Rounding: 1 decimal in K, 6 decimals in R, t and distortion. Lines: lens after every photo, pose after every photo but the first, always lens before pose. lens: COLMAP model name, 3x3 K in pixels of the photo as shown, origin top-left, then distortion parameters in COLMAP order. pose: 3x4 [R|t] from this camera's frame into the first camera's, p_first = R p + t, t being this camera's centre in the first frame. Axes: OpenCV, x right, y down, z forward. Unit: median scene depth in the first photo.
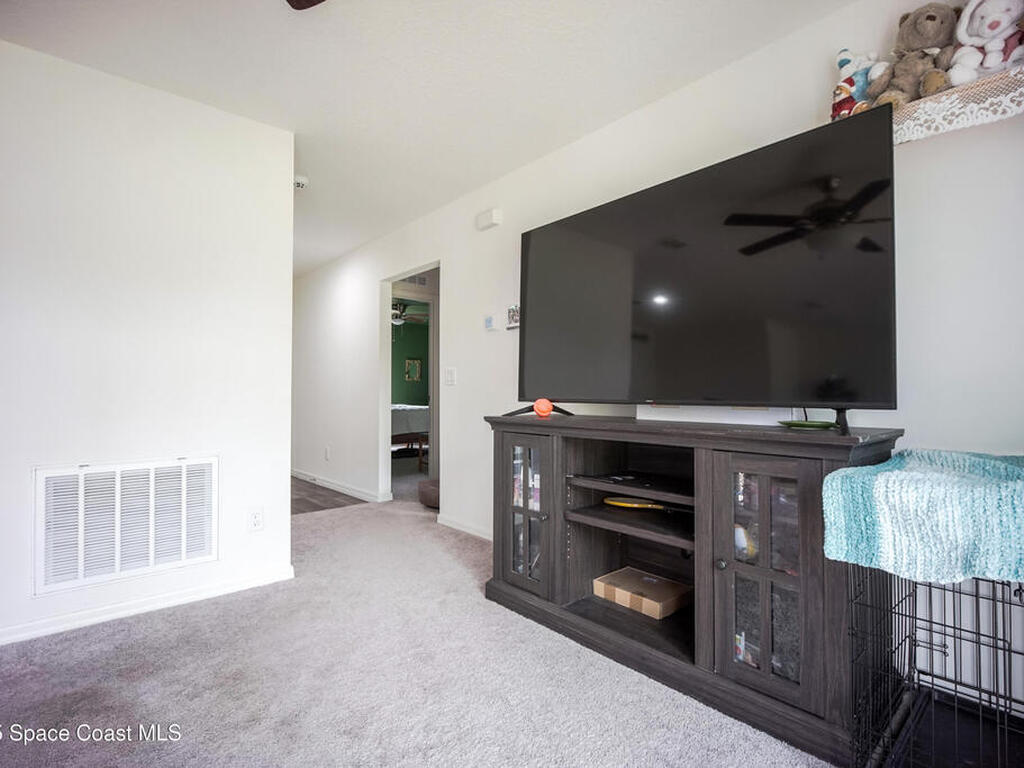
lens RADIAL K [[502.6, 0, 512.0], [0, 502.6, 384.0], [0, 0, 1]] dist [-0.015283, -0.000599]
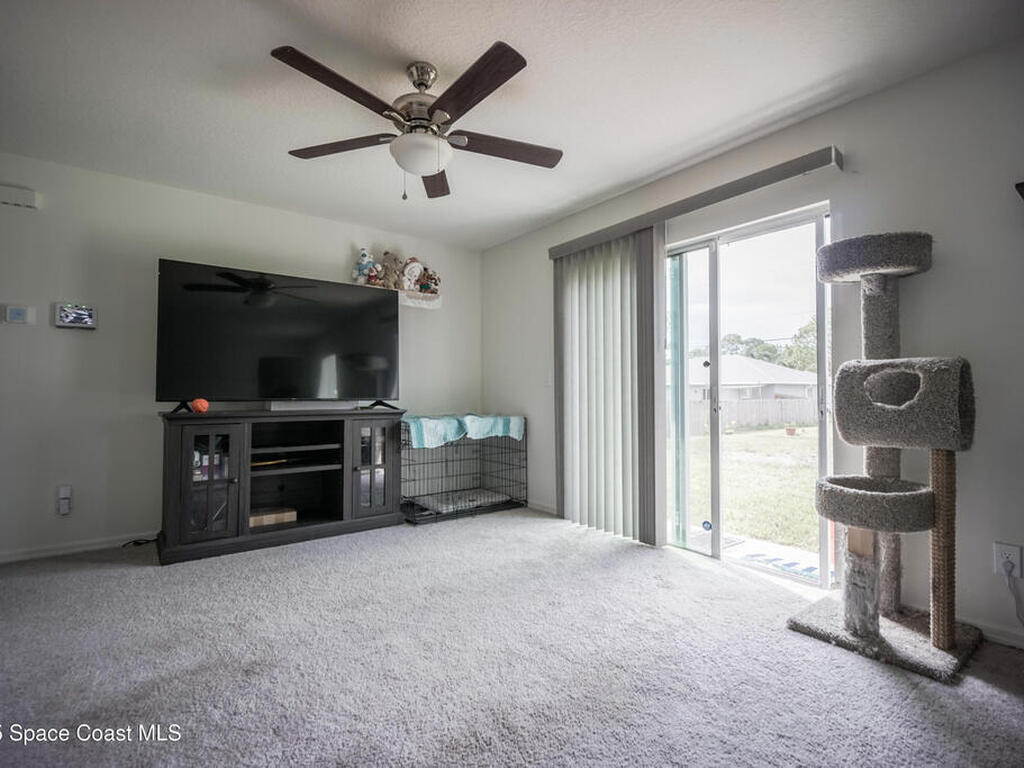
lens RADIAL K [[502.6, 0, 512.0], [0, 502.6, 384.0], [0, 0, 1]] dist [-0.015283, -0.000599]
pose [[0.043054, 0.017957, 0.998911, -1.478770], [-0.019882, 0.999656, -0.017113, -0.003210], [-0.998875, -0.019123, 0.043396, 0.159910]]
